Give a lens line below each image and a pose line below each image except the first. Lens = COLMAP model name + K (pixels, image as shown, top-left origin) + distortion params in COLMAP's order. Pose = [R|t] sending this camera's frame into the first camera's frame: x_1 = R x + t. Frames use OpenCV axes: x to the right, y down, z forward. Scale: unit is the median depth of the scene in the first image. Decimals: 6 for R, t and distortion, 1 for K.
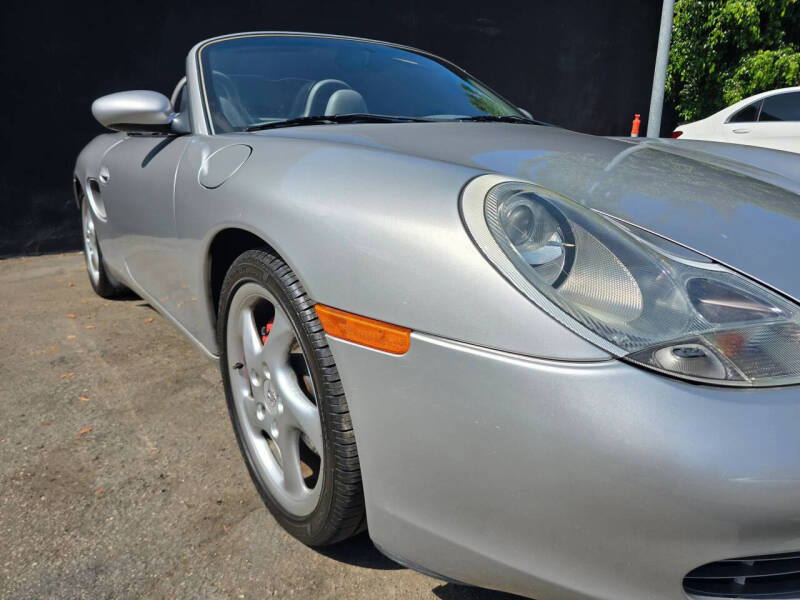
lens RADIAL K [[574.9, 0, 400.0], [0, 574.9, 300.0], [0, 0, 1]] dist [0.042679, -0.054126]
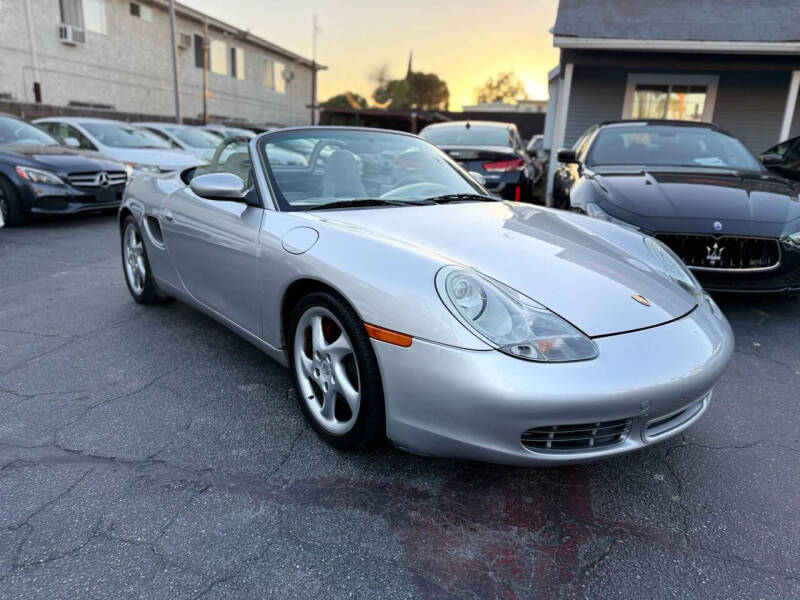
lens RADIAL K [[595.3, 0, 400.0], [0, 595.3, 300.0], [0, 0, 1]] dist [-0.002322, -0.004011]
pose [[0.997300, 0.018302, 0.071123, -0.190893], [-0.018566, 0.999823, 0.003054, -0.095150], [-0.071055, -0.004366, 0.997463, -1.276628]]
